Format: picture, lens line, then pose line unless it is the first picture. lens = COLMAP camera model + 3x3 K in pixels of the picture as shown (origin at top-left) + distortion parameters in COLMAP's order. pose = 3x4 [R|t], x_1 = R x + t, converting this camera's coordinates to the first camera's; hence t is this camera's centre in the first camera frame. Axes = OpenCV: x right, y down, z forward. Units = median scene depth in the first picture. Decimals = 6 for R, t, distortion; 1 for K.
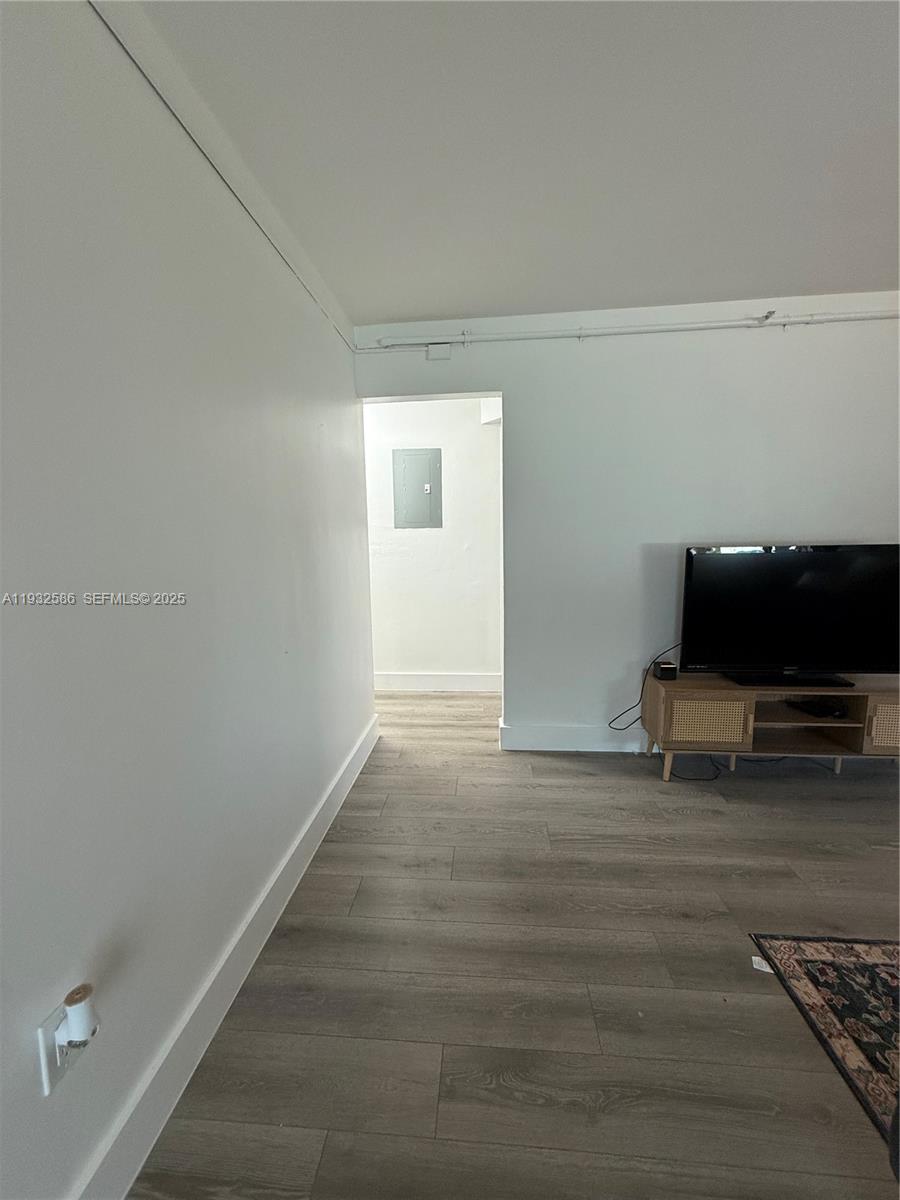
lens RADIAL K [[476.3, 0, 447.5], [0, 476.3, 597.4], [0, 0, 1]] dist [0.000359, -0.000056]
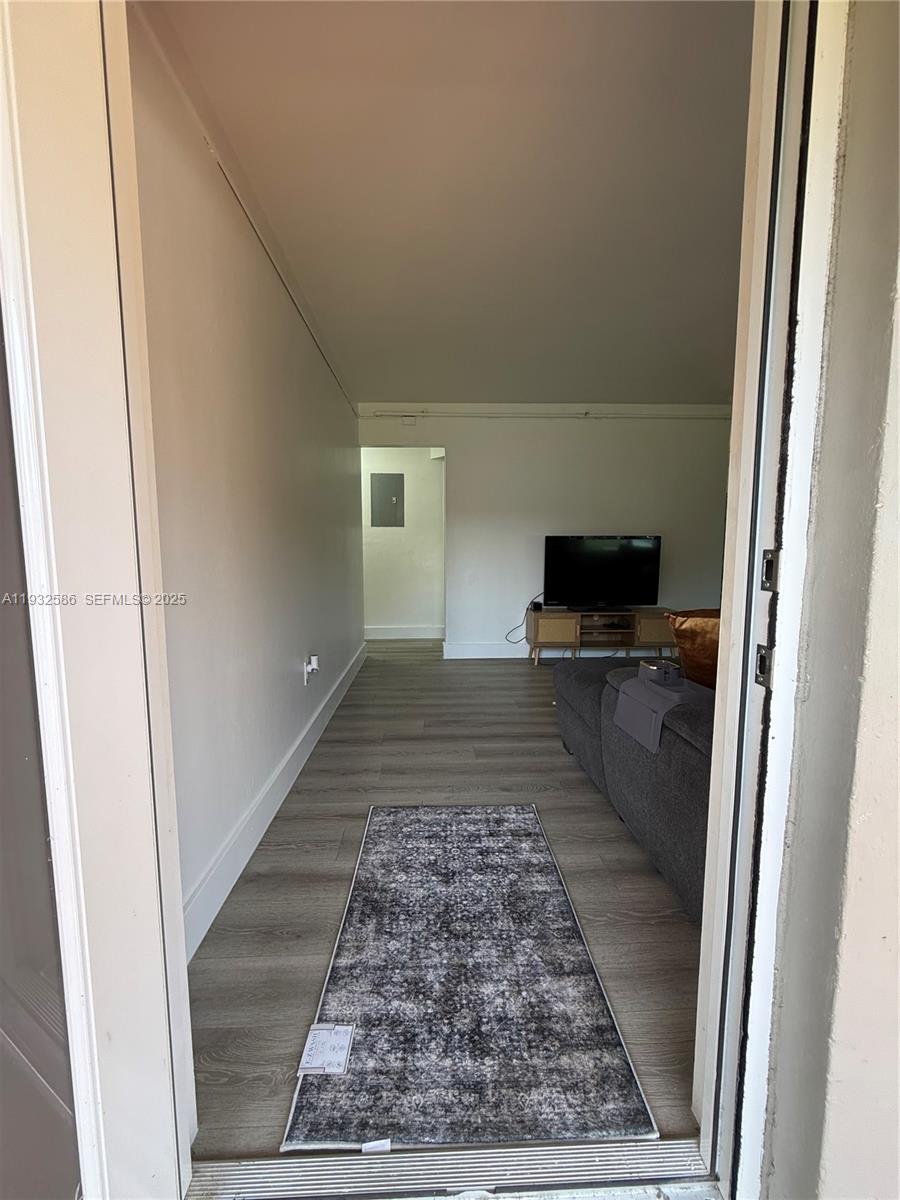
lens RADIAL K [[475.9, 0, 445.3], [0, 475.9, 592.2], [0, 0, 1]] dist [0.001561, 0.000070]
pose [[0.991641, 0.008766, 0.128733, -0.112001], [-0.004196, 0.999353, -0.035724, 0.178708], [-0.128963, 0.034885, 0.991036, -0.749588]]
